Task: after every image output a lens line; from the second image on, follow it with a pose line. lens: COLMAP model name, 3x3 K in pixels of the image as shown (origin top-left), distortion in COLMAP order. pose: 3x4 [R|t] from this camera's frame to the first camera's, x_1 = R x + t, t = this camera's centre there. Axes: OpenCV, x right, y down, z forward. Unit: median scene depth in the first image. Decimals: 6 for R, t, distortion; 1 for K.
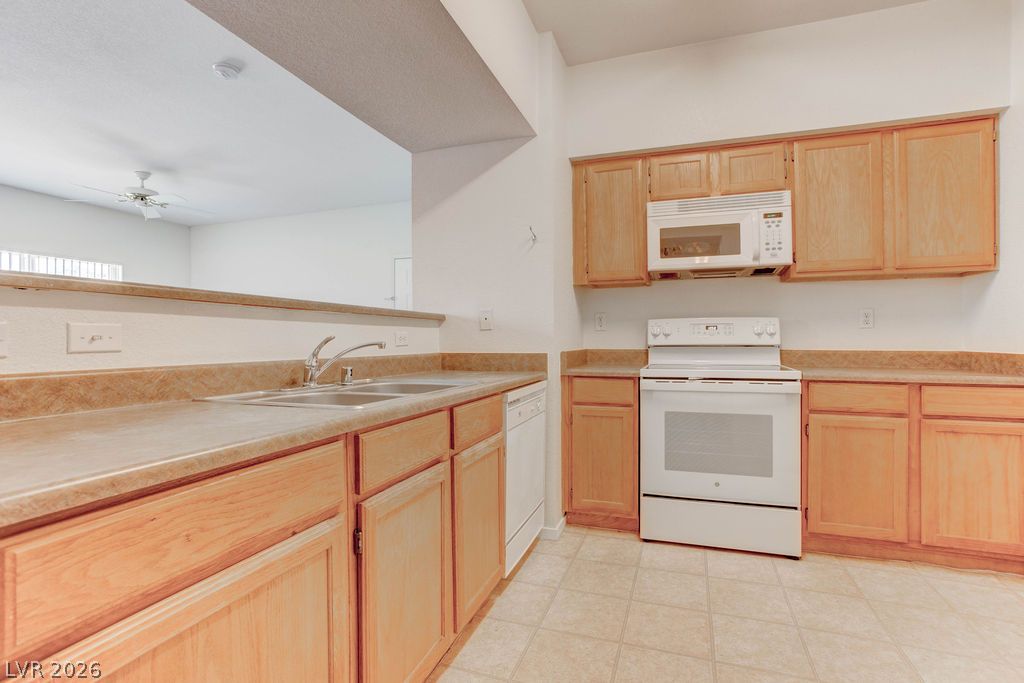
lens RADIAL K [[488.7, 0, 514.2], [0, 488.7, 340.8], [0, 0, 1]] dist [-0.049279, 0.032660]
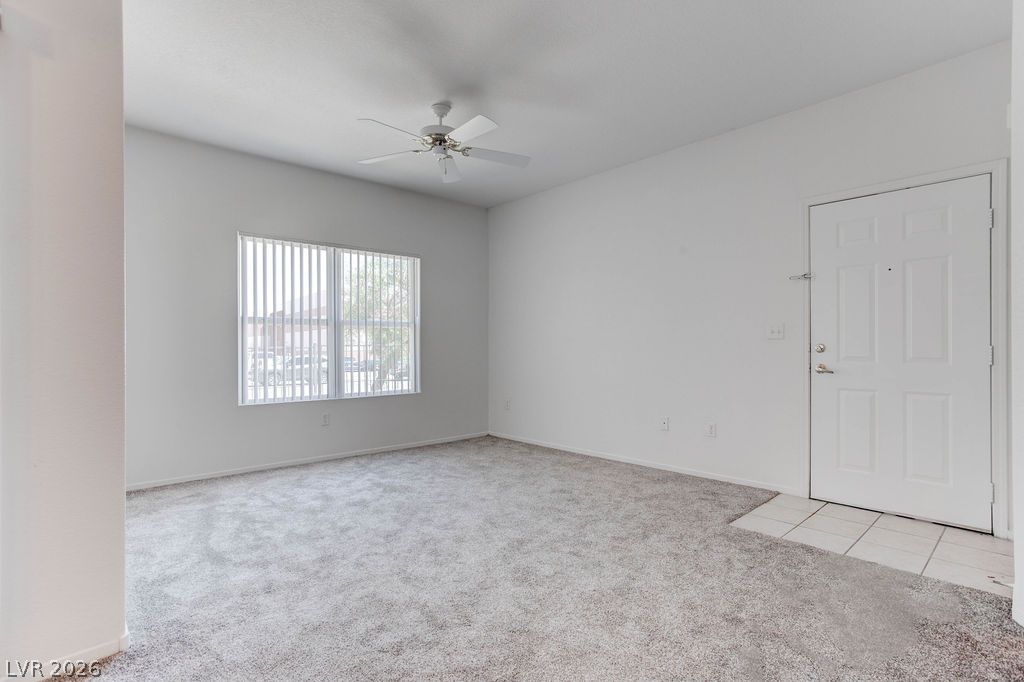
lens RADIAL K [[504.4, 0, 515.1], [0, 504.4, 346.0], [0, 0, 1]] dist [-0.048849, 0.033501]
pose [[0.872545, -0.000380, -0.488534, -0.598119], [0.000237, 1.000000, -0.000355, -0.018330], [0.488534, 0.000194, 0.872545, 0.769650]]
